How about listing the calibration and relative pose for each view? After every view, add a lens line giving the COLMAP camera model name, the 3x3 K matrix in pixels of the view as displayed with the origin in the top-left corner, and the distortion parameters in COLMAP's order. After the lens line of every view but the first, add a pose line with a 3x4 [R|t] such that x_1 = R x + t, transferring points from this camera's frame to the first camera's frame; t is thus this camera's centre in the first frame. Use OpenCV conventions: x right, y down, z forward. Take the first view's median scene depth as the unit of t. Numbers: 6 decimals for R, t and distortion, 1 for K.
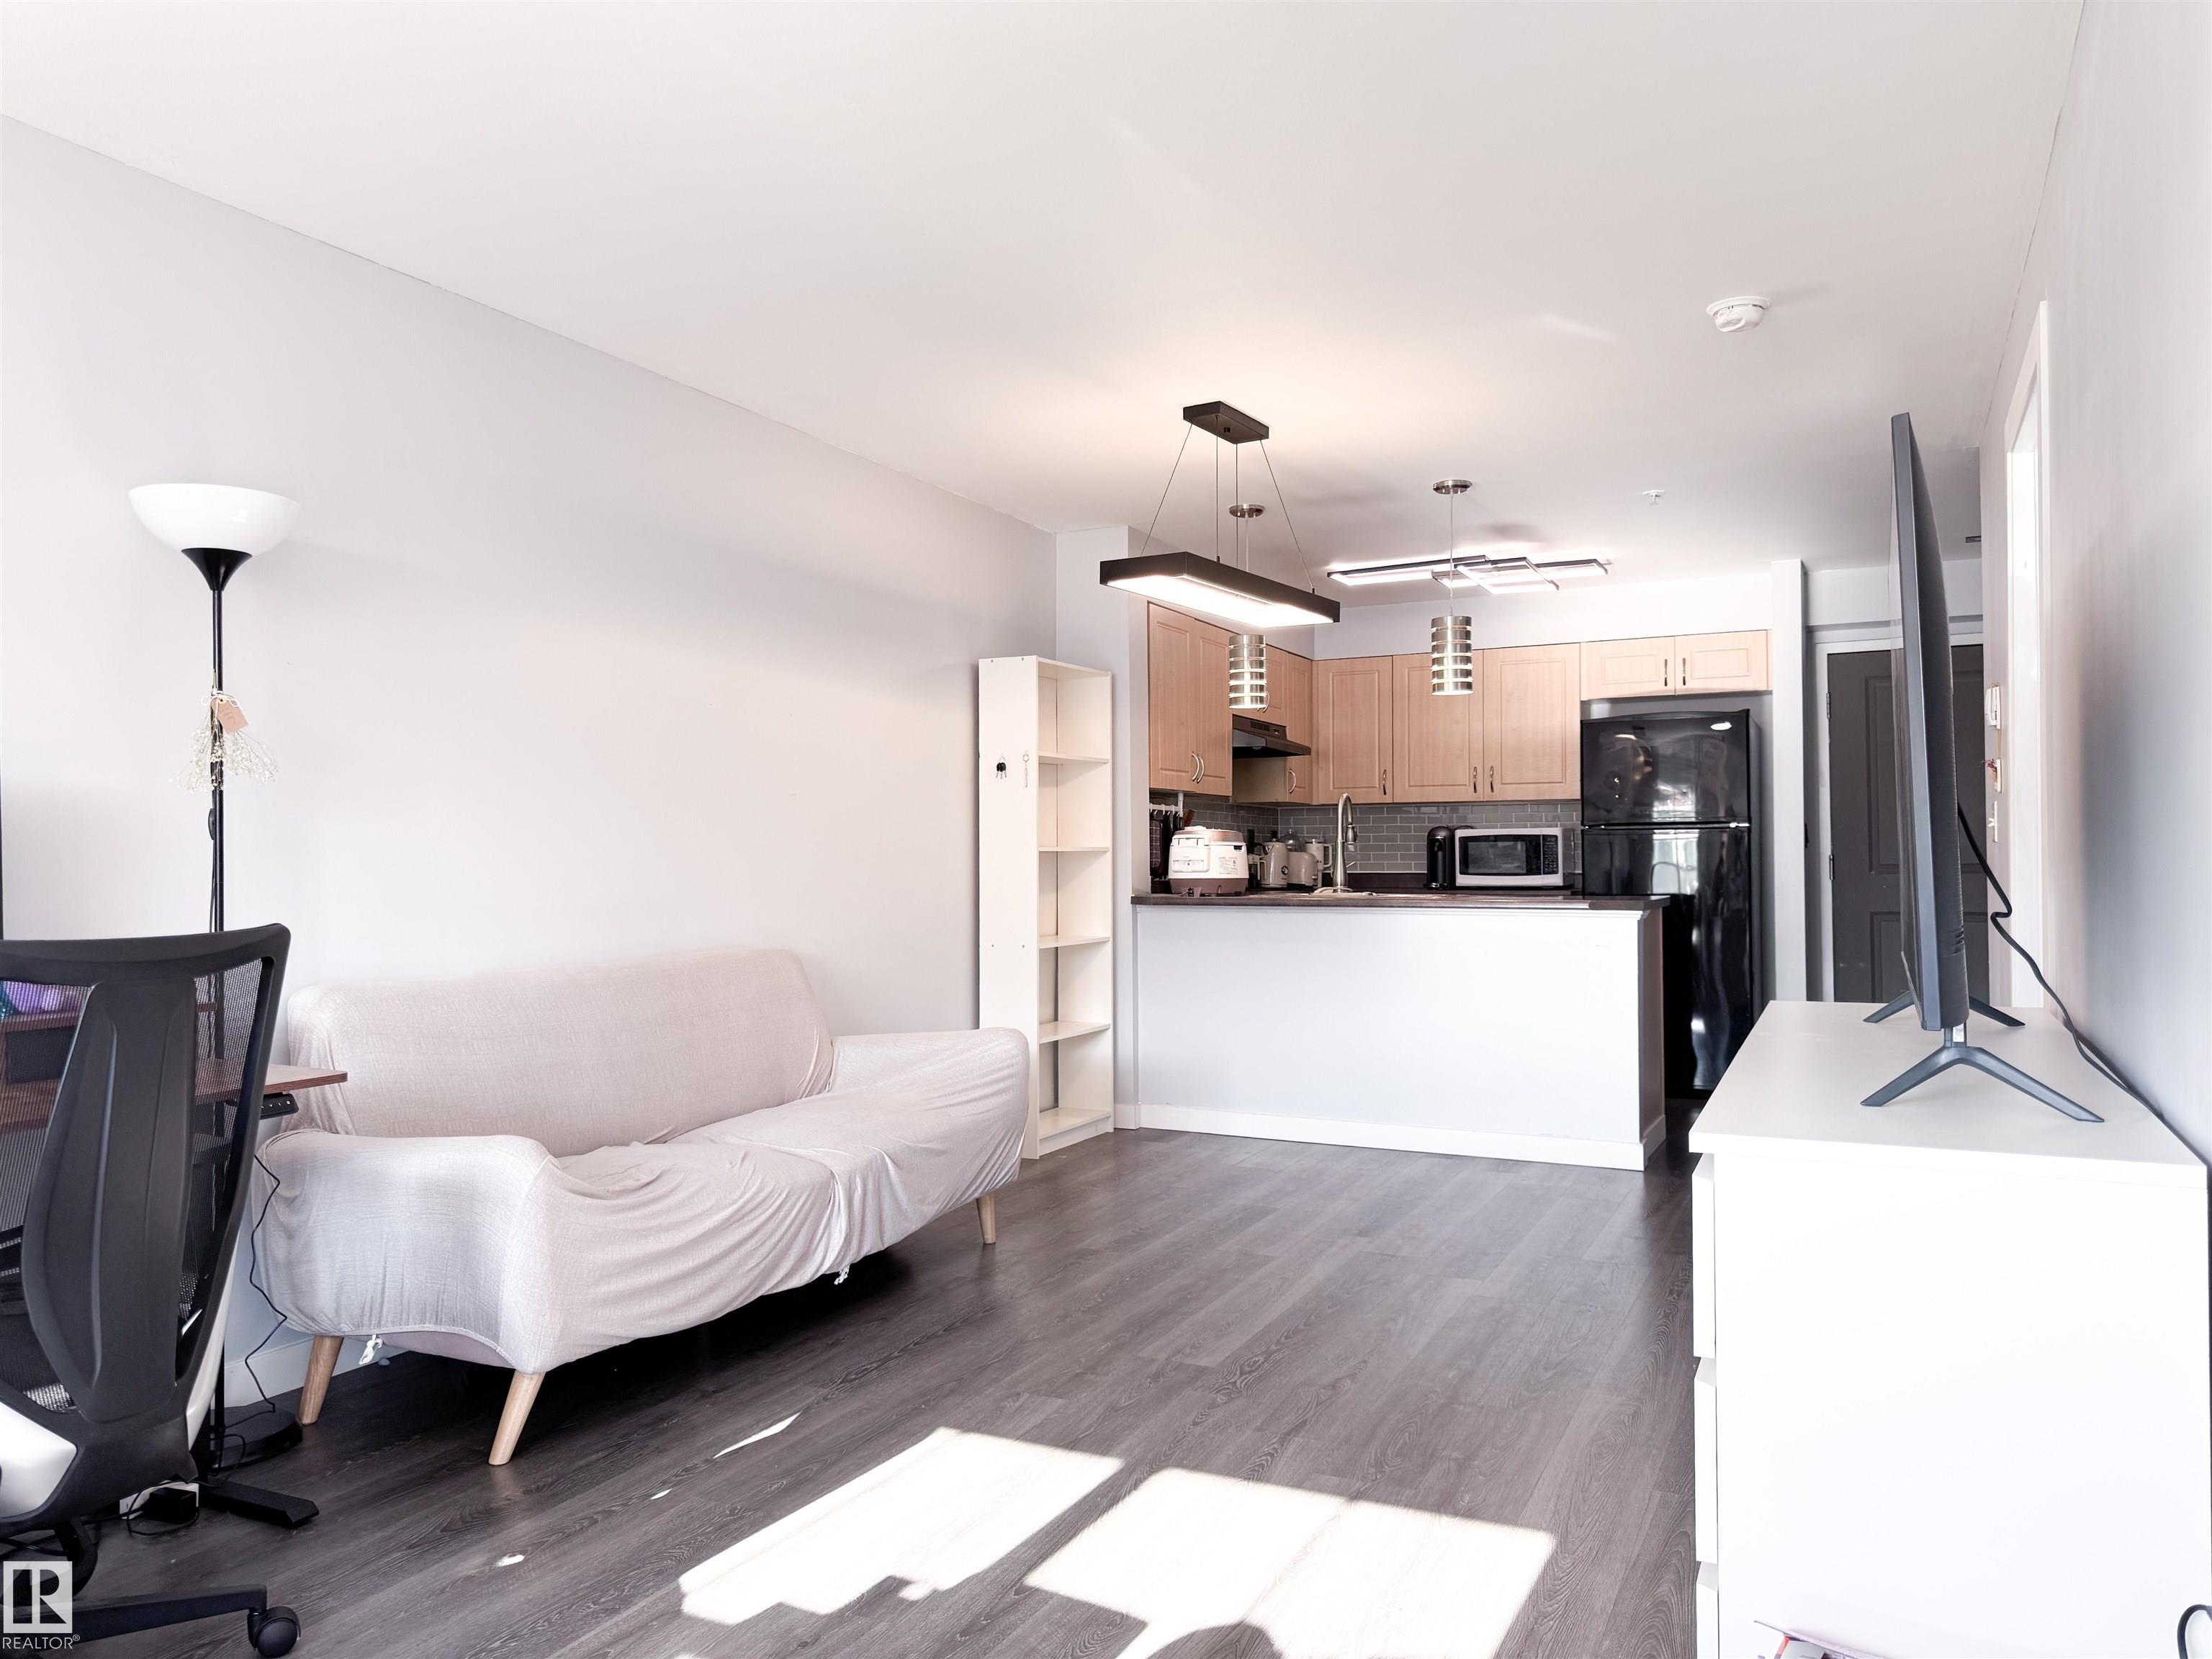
lens RADIAL K [[1569.8, 0, 1097.9], [0, 1569.8, 834.9], [0, 0, 1]] dist [0.130253, -0.231348]
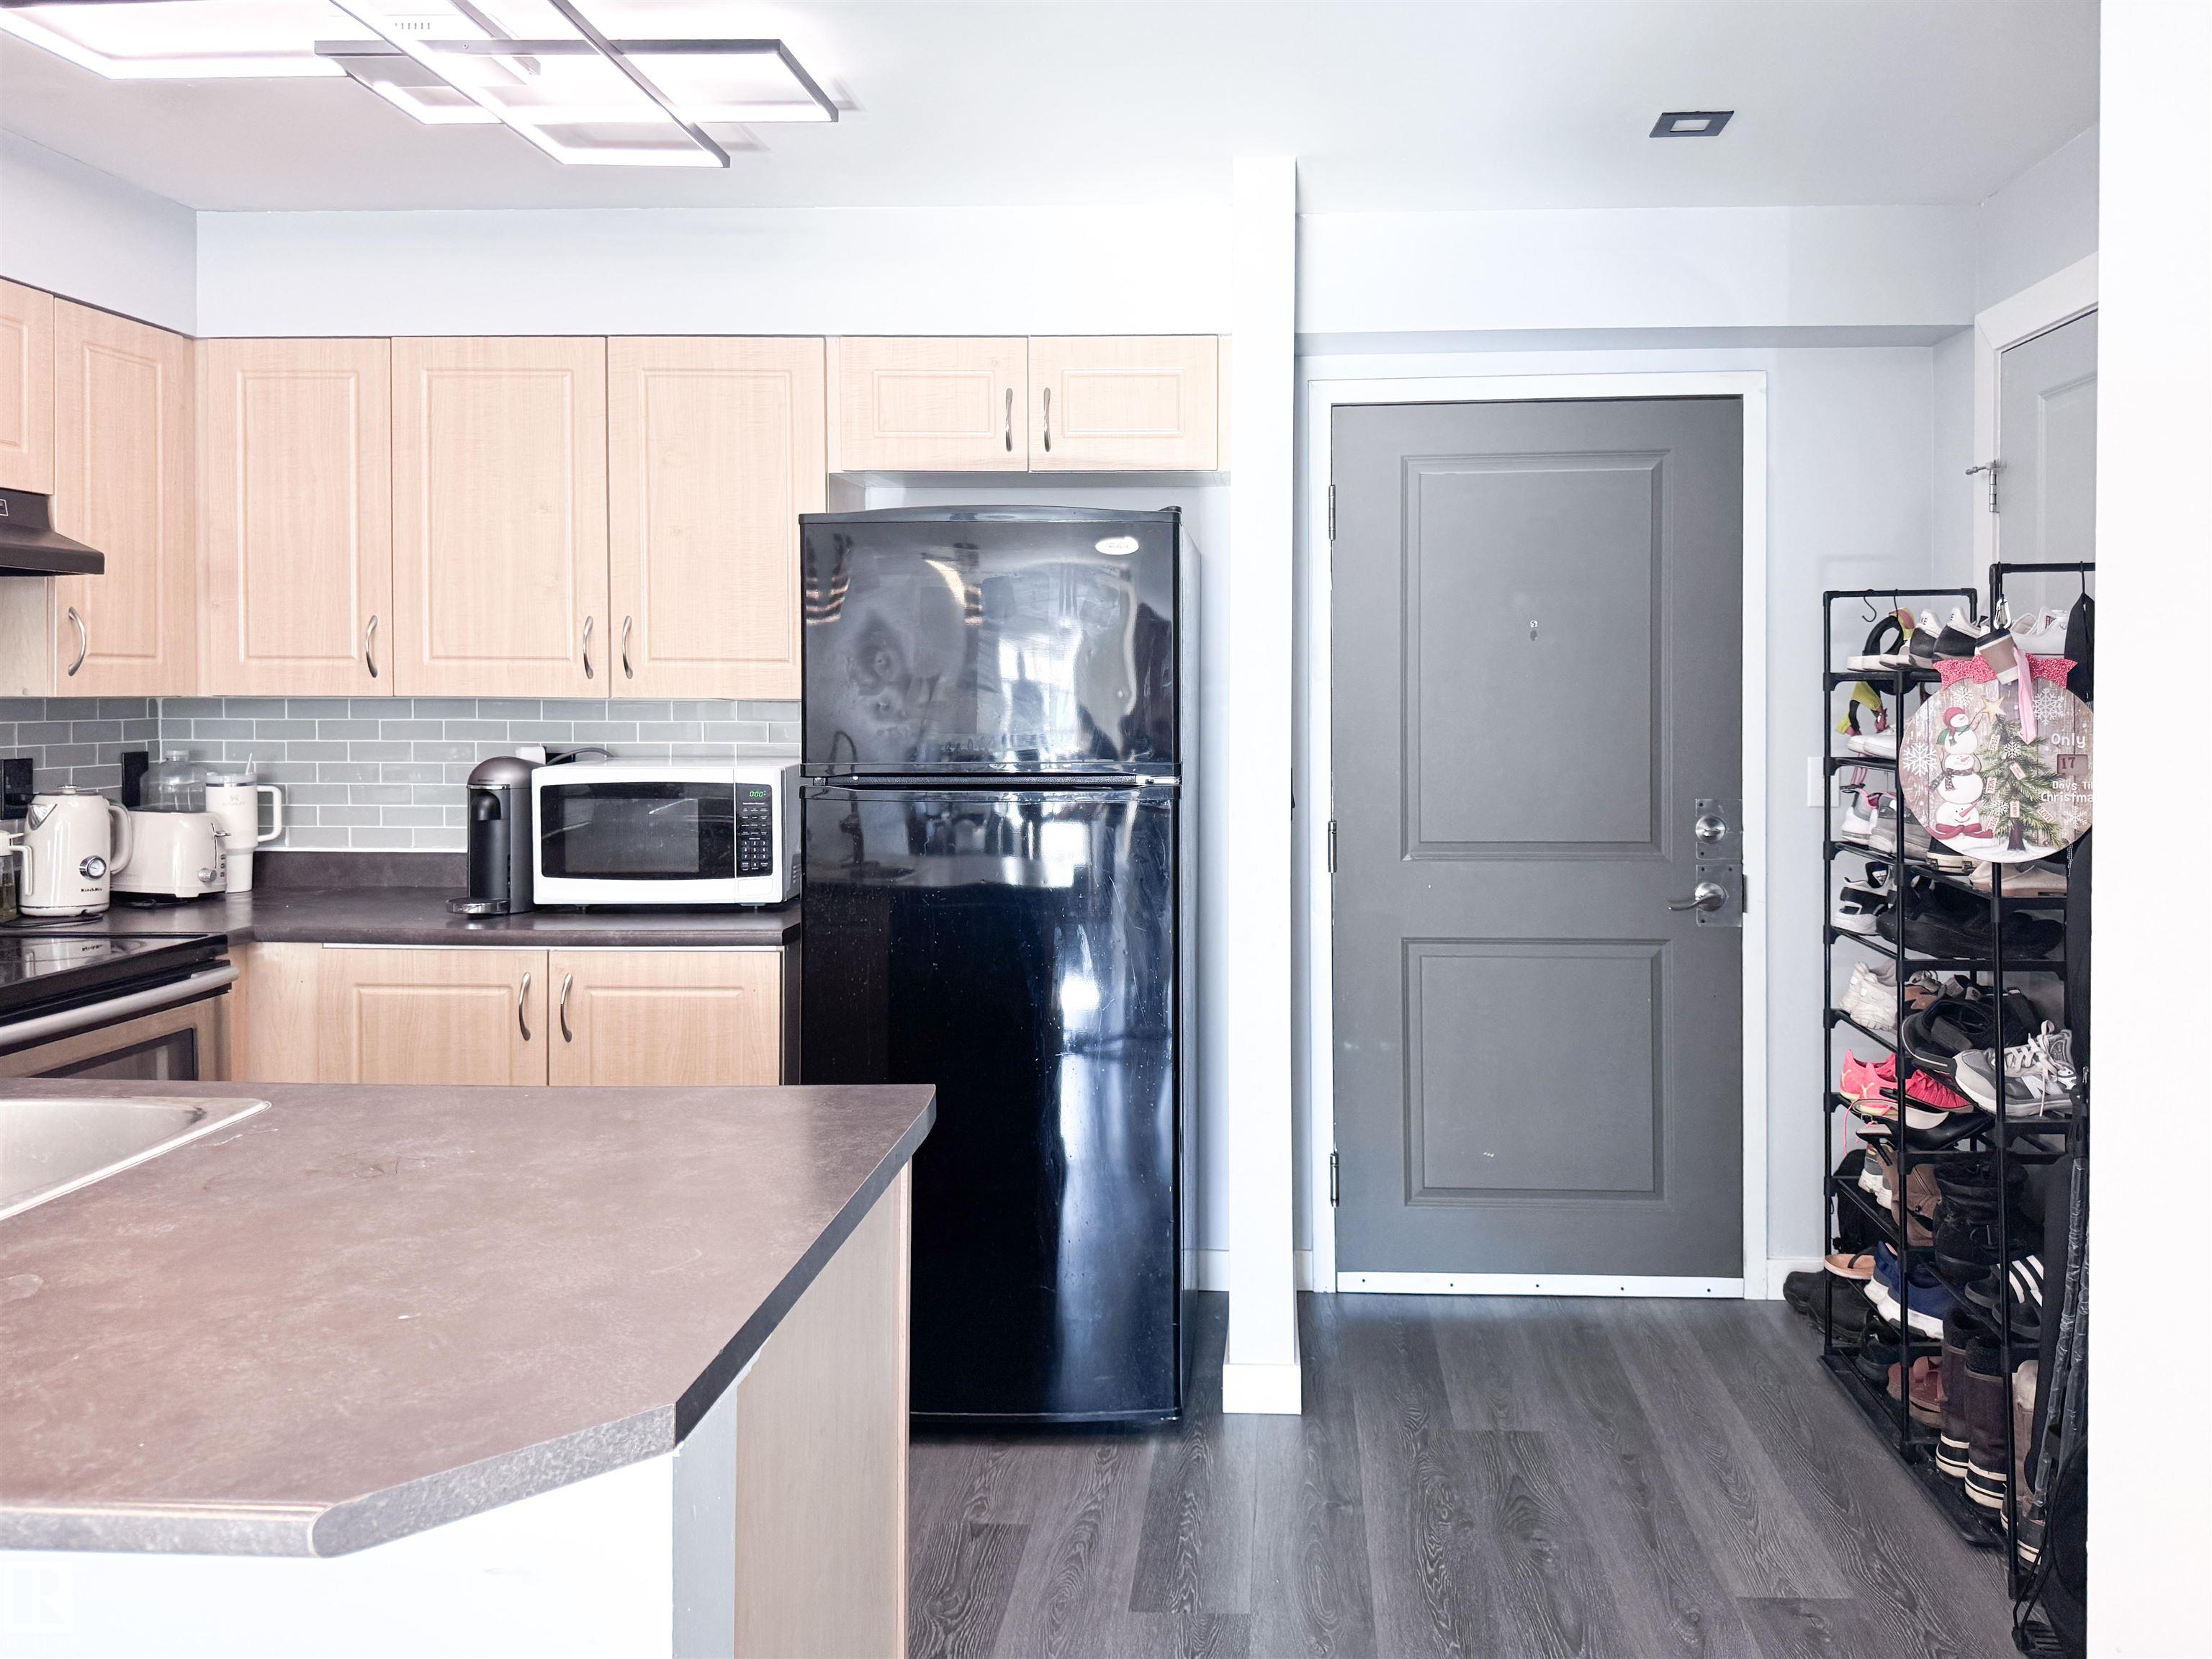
lens RADIAL K [[1635.7, 0, 1220.1], [0, 1635.7, 705.6], [0, 0, 1]] dist [0.065135, -0.079267]
pose [[0.914679, -0.000213, 0.404182, 0.354115], [-0.012322, 0.999520, 0.028411, -0.055897], [-0.403994, -0.030968, 0.914237, 0.875059]]
